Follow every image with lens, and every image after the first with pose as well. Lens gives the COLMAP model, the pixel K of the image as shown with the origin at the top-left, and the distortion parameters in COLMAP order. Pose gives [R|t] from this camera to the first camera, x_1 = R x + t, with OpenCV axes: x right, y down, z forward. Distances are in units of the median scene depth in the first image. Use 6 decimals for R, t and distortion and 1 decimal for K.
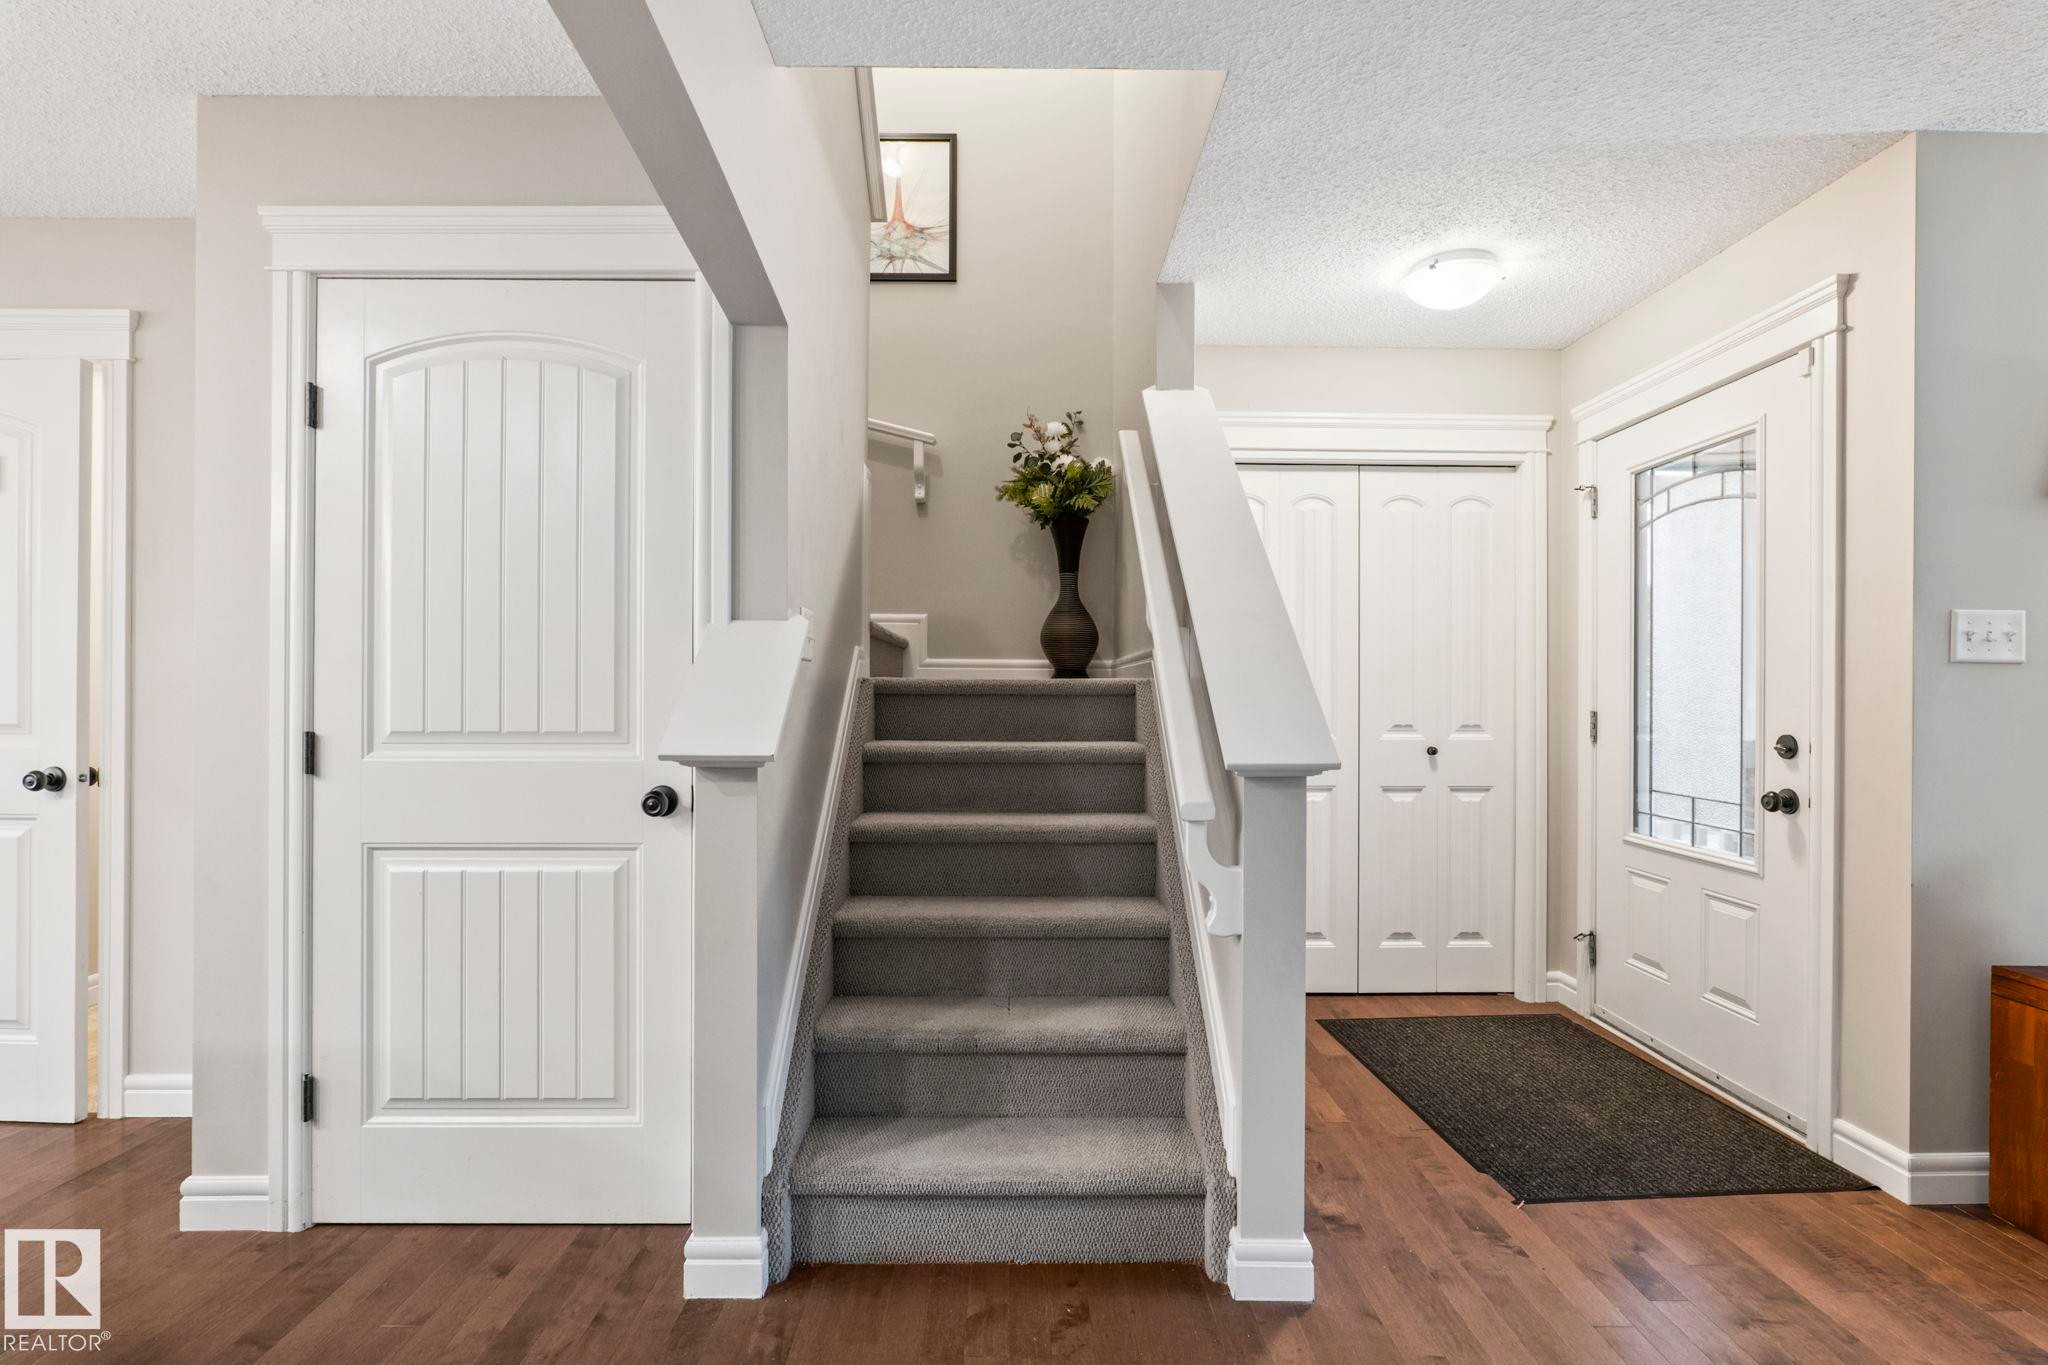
lens RADIAL K [[962.8, 0, 1021.1], [0, 962.8, 685.2], [0, 0, 1]] dist [-0.009722, 0.005737]
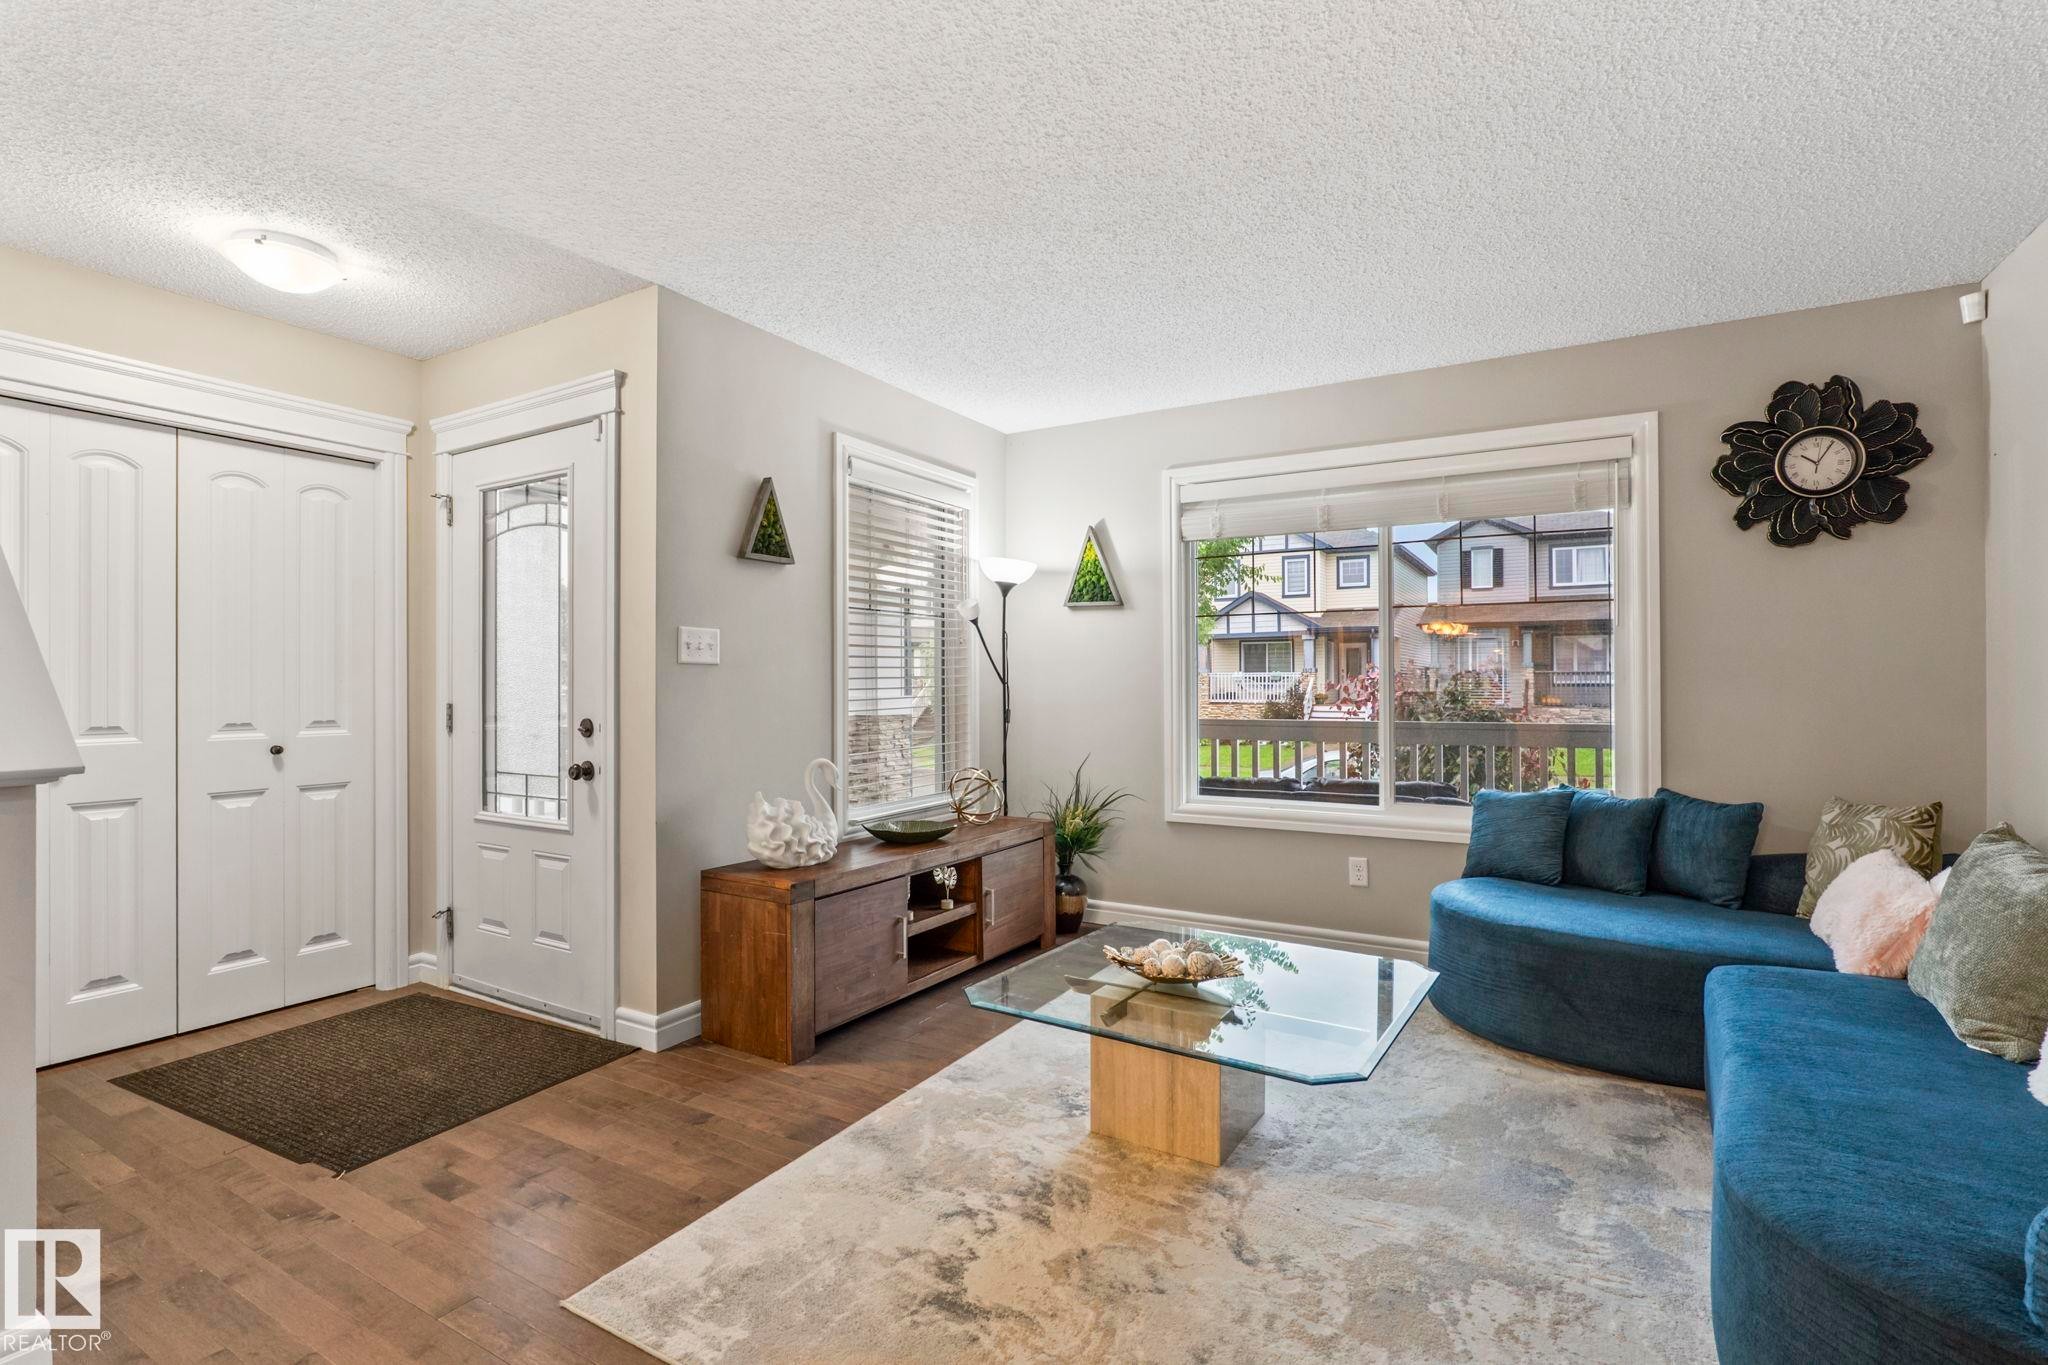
lens RADIAL K [[962.8, 0, 1025.2], [0, 962.8, 676.2], [0, 0, 1]] dist [-0.009722, 0.005737]
pose [[0.520289, 0.000739, 0.853990, 0.011732], [0.001779, 0.999997, -0.001950, -0.000892], [-0.853988, 0.002534, 0.520286, -0.154071]]
